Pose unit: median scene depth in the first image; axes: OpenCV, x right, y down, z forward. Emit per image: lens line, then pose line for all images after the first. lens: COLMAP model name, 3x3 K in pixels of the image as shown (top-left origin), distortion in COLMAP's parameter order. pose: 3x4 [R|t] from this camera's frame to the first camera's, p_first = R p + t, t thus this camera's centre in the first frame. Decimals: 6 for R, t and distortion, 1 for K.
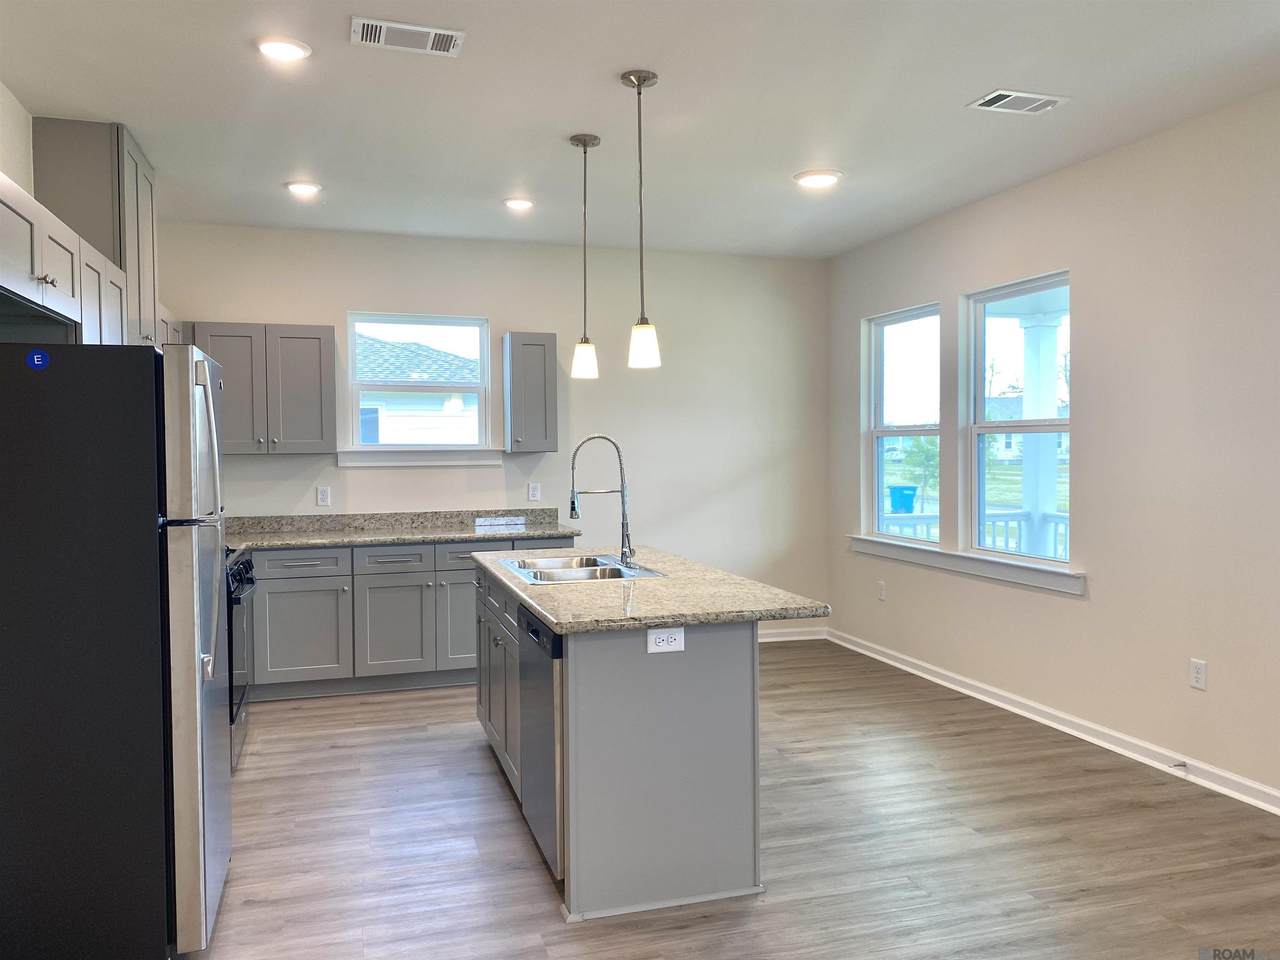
lens RADIAL K [[979.9, 0, 656.0], [0, 979.9, 475.6], [0, 0, 1]] dist [0.049162, -0.045399]
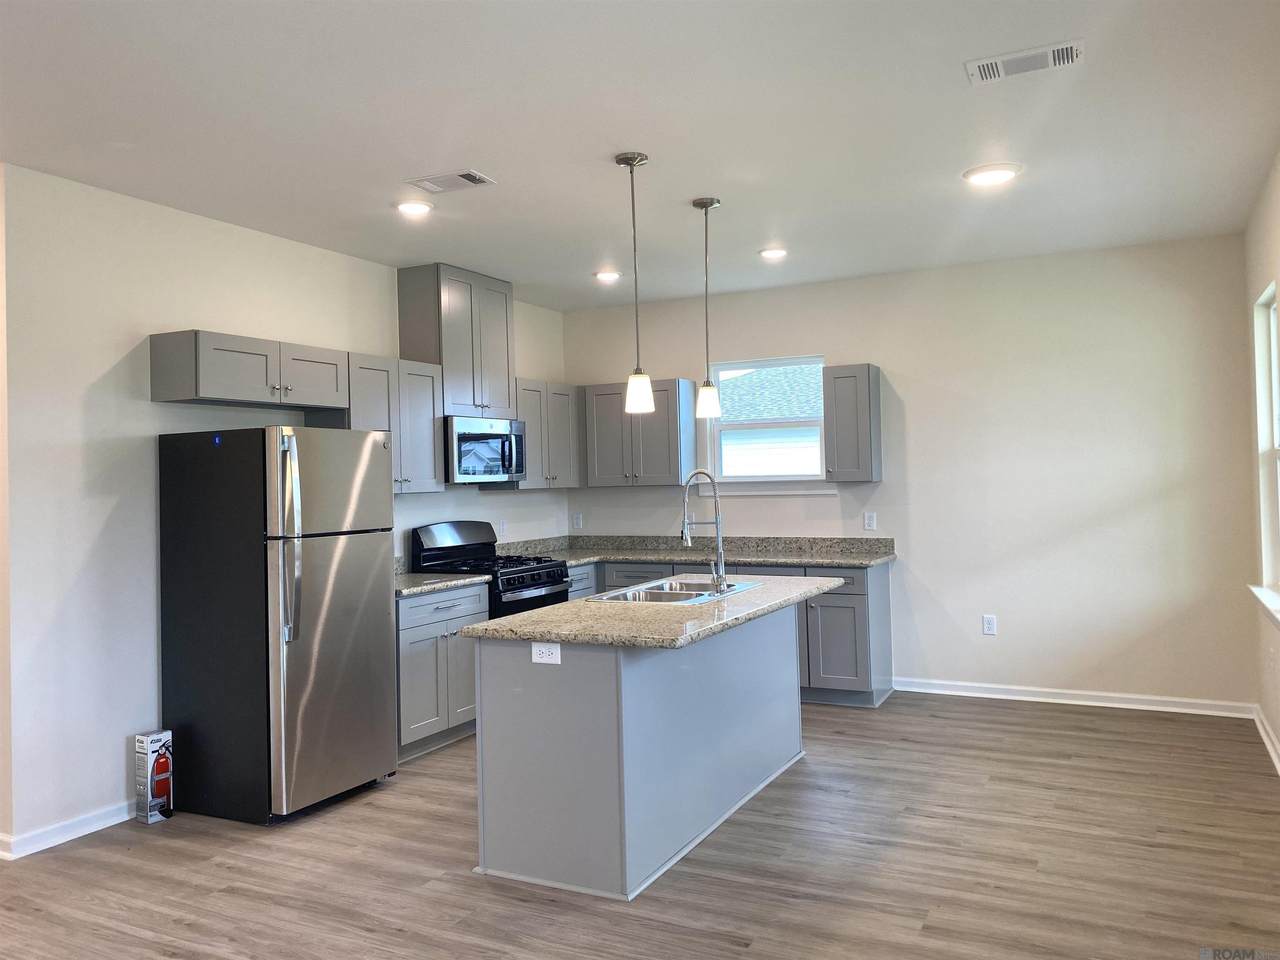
lens RADIAL K [[979.9, 0, 656.0], [0, 979.9, 475.6], [0, 0, 1]] dist [0.049162, -0.045399]
pose [[0.719521, -0.010335, -0.694394, 0.559987], [-0.005082, 0.999784, -0.020146, -0.011656], [0.694453, 0.018024, 0.719313, 0.155450]]
